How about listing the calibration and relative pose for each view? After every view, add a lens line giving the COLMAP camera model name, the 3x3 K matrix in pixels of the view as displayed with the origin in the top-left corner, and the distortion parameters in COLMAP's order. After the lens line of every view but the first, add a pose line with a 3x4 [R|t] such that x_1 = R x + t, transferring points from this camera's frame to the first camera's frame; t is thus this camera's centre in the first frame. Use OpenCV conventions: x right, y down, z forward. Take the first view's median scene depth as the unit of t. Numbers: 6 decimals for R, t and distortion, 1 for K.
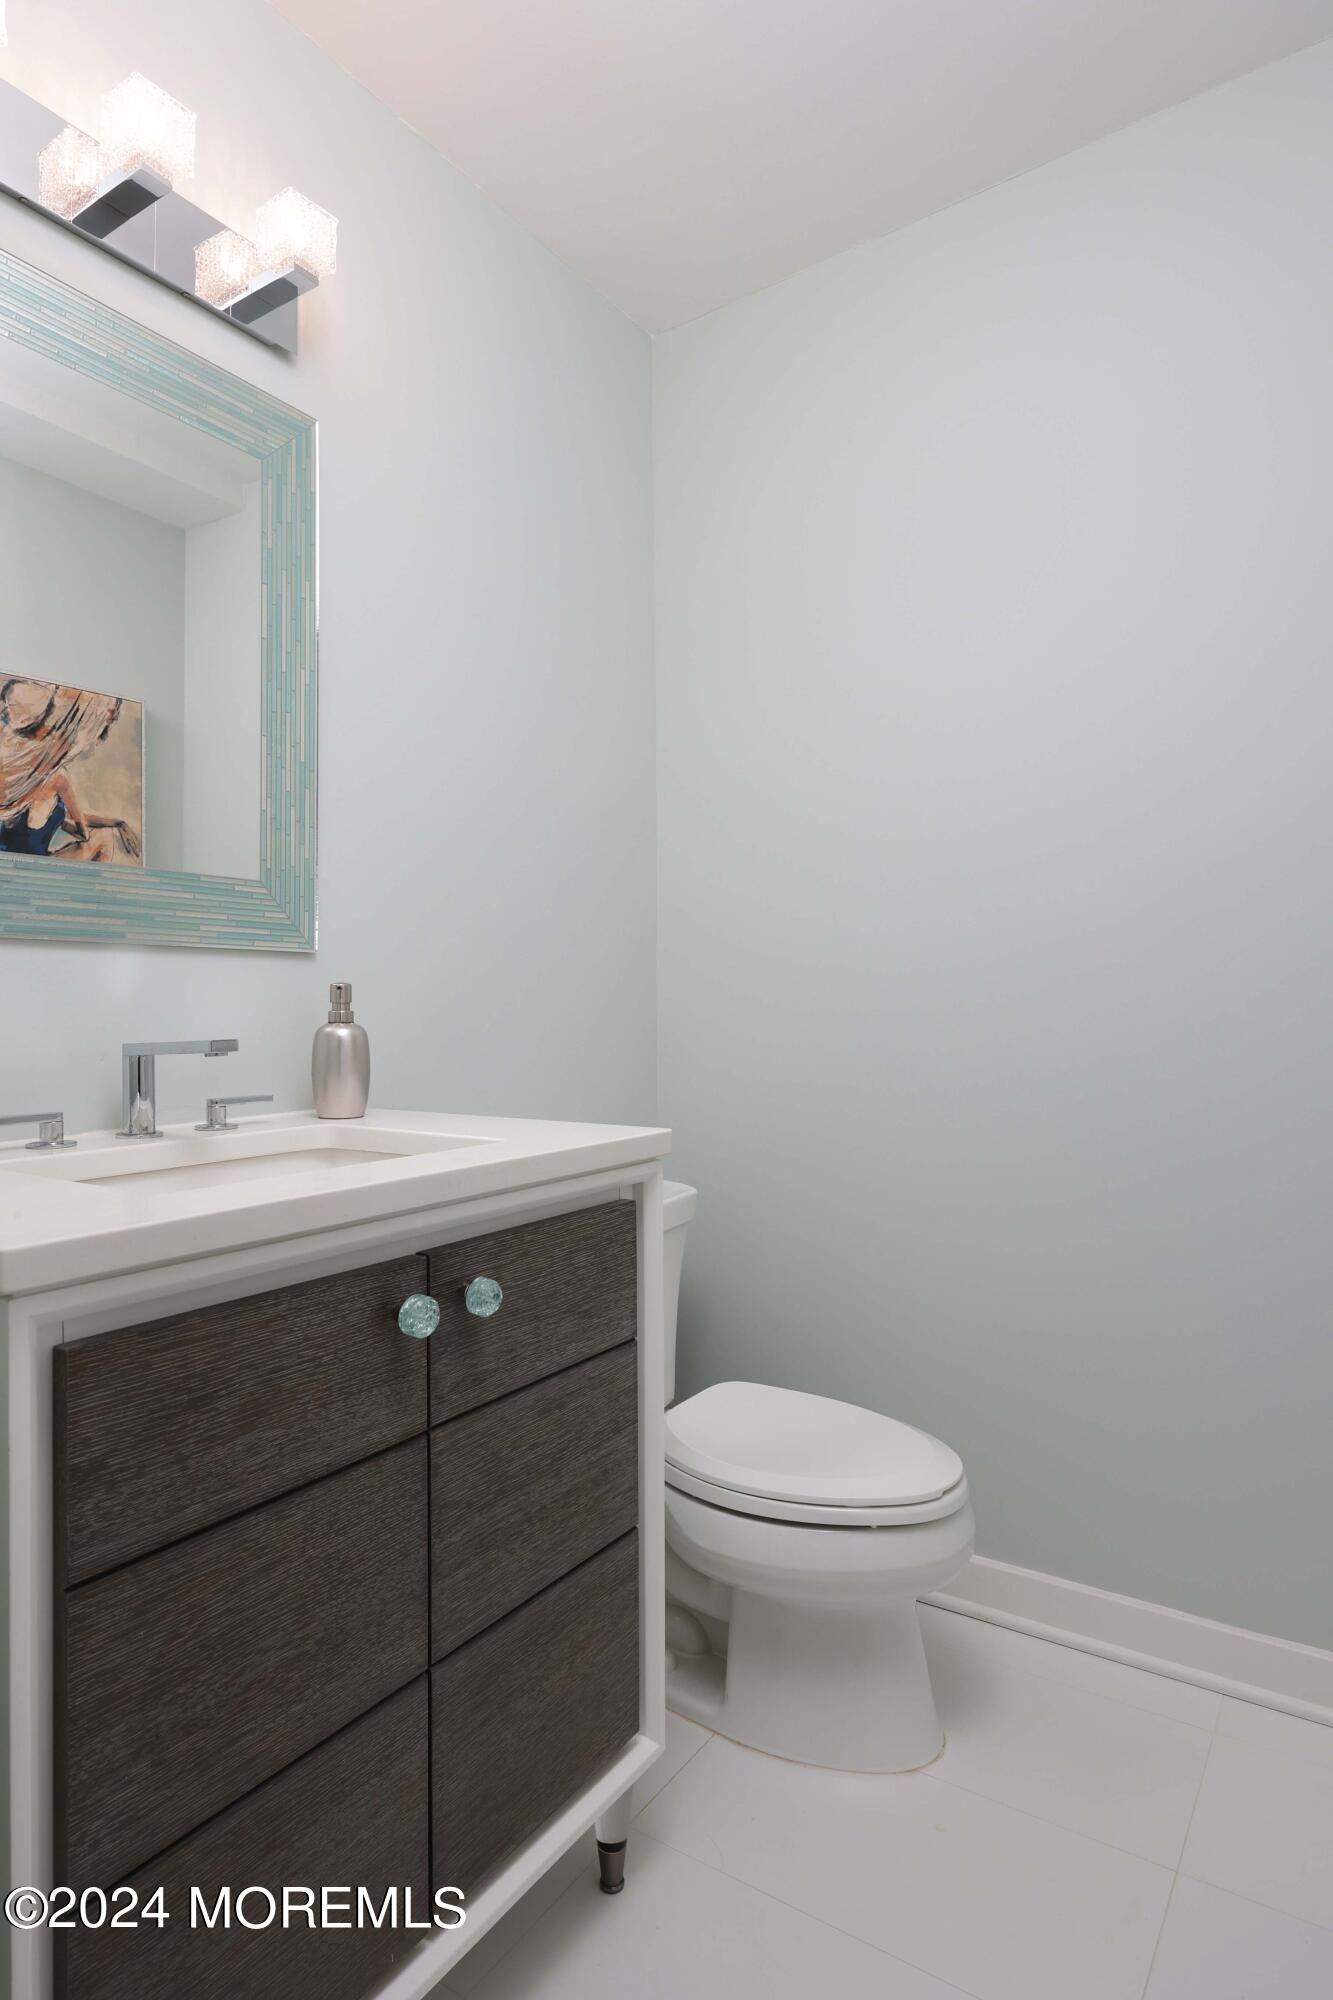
lens RADIAL K [[1127.2, 0, 662.7], [0, 1127.2, 1000.1], [0, 0, 1]] dist [0.005770, 0.002208]
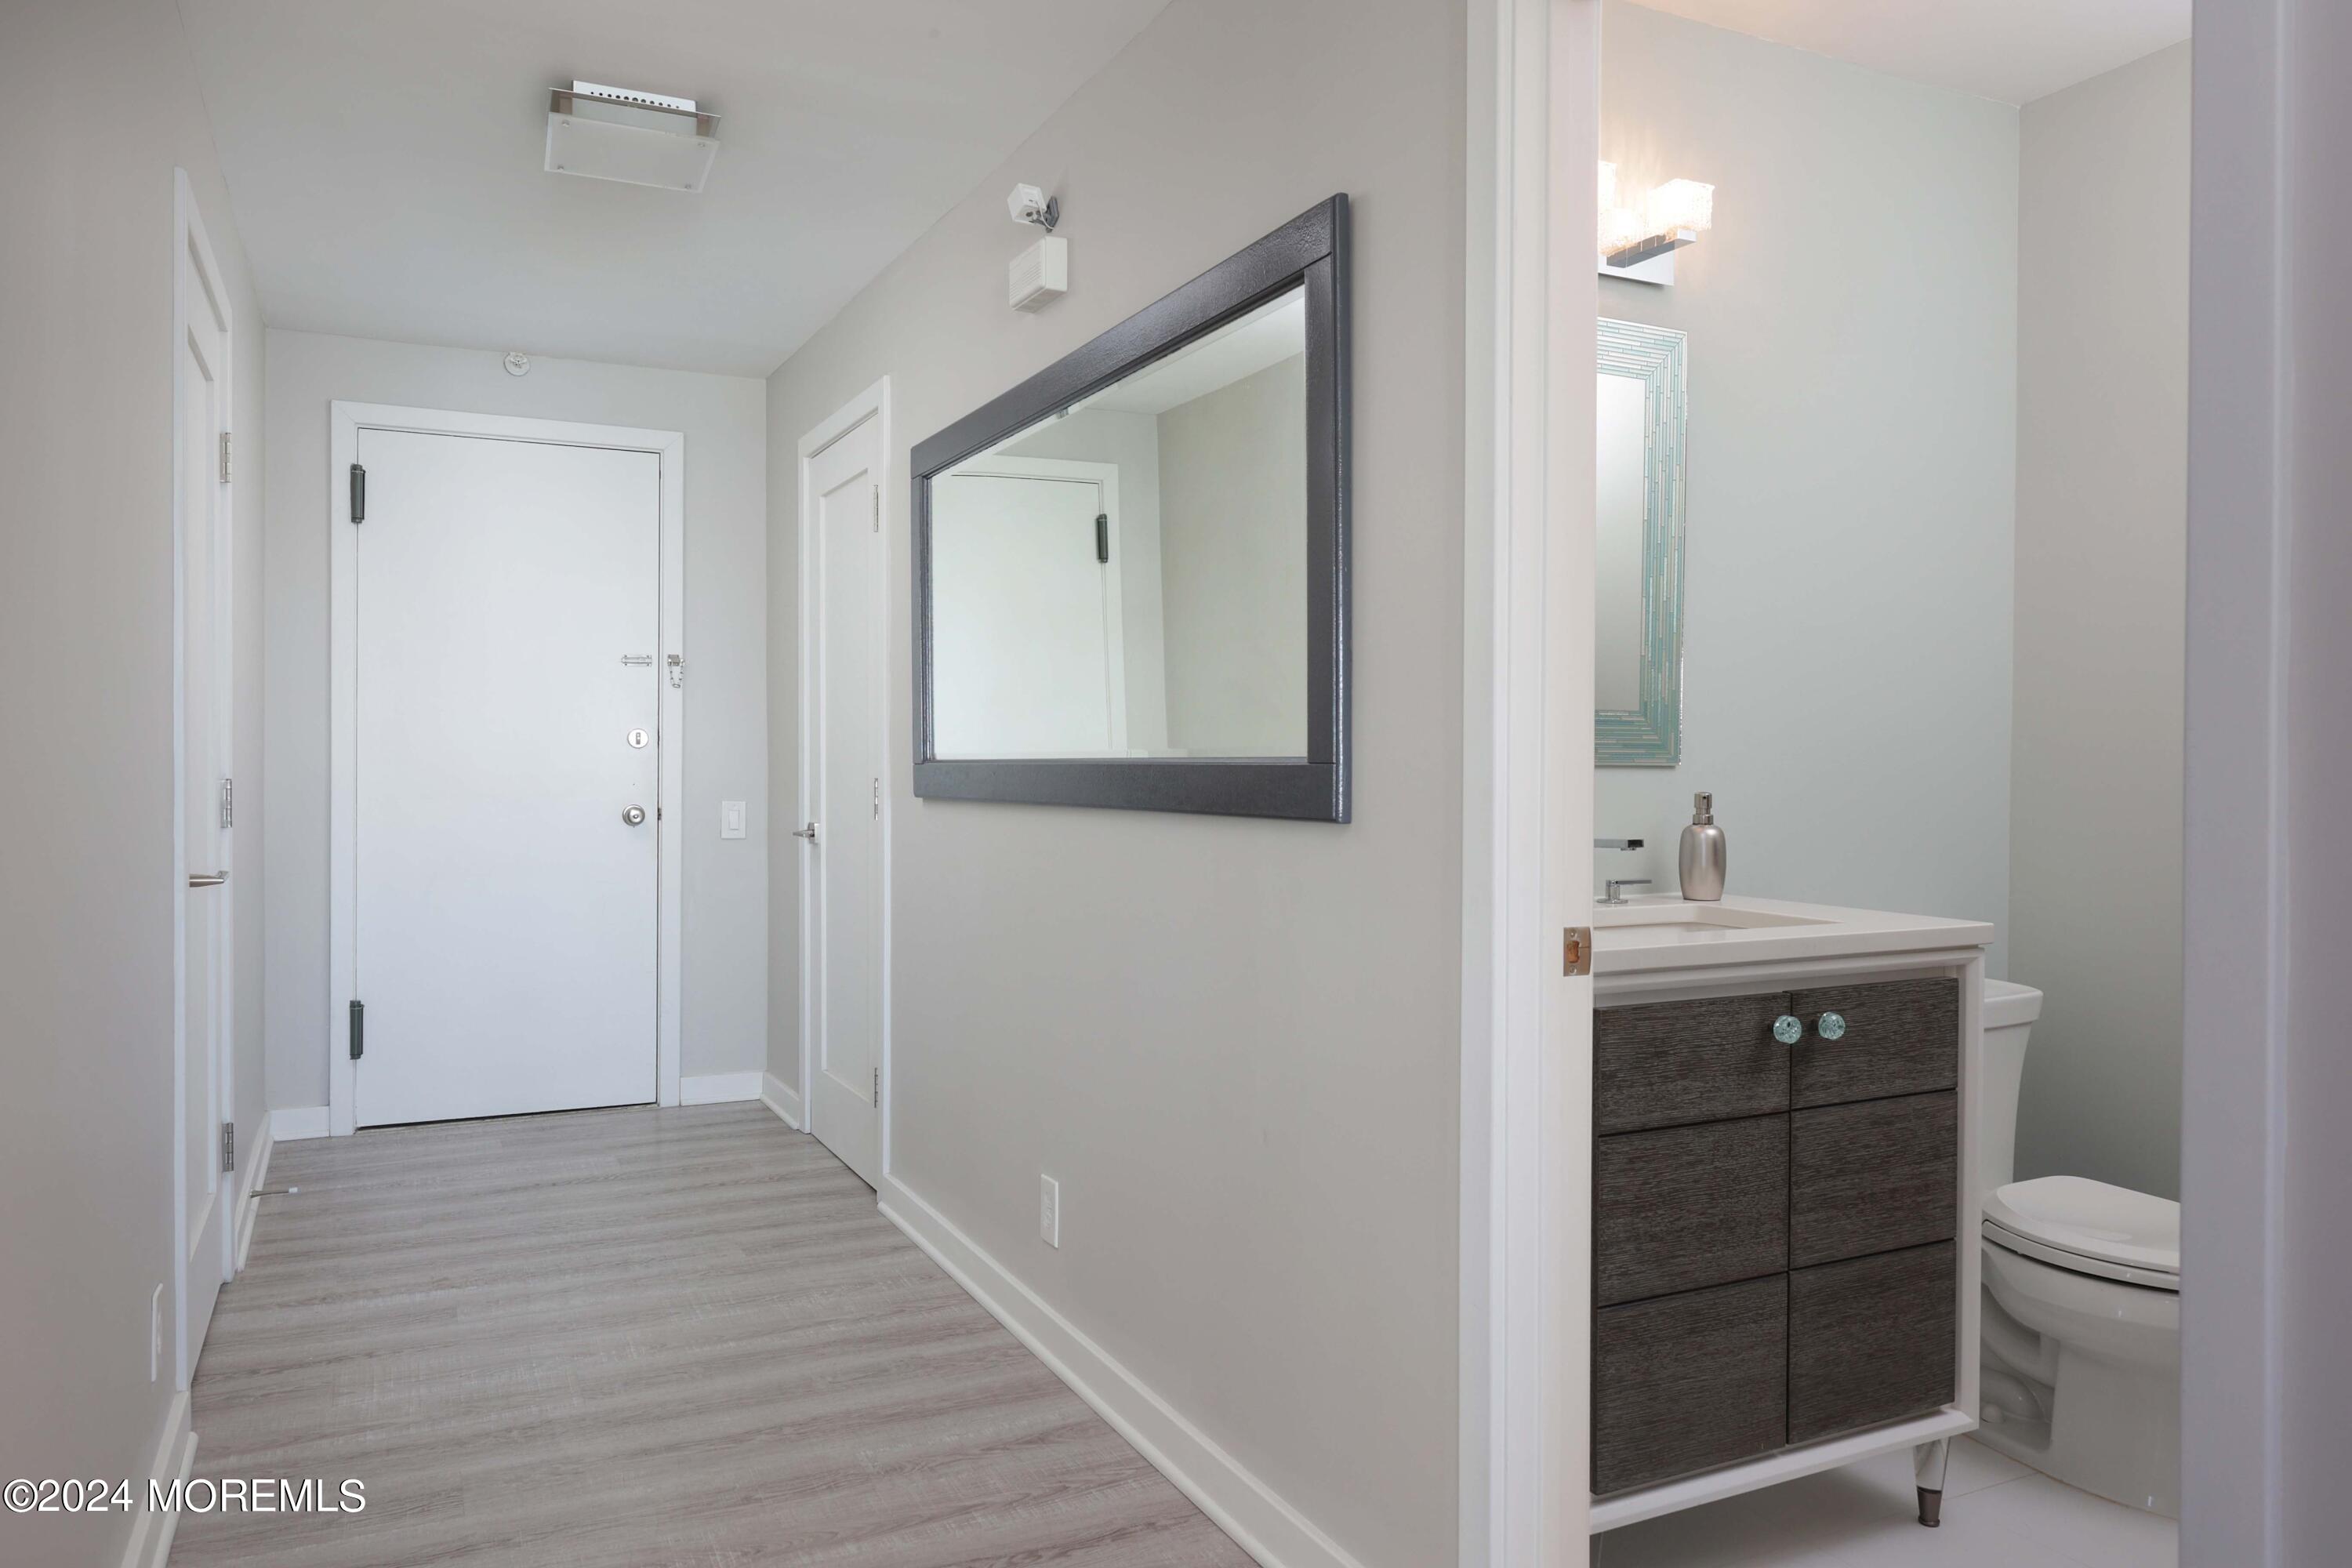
lens RADIAL K [[1596.4, 0, 1158.5], [0, 1596.4, 781.2], [0, 0, 1]] dist [0.002506, 0.001458]
pose [[0.862184, 0.017441, -0.506295, 0.124769], [-0.006708, 0.999713, 0.023015, -0.089483], [0.506551, -0.016447, 0.862053, -1.158118]]
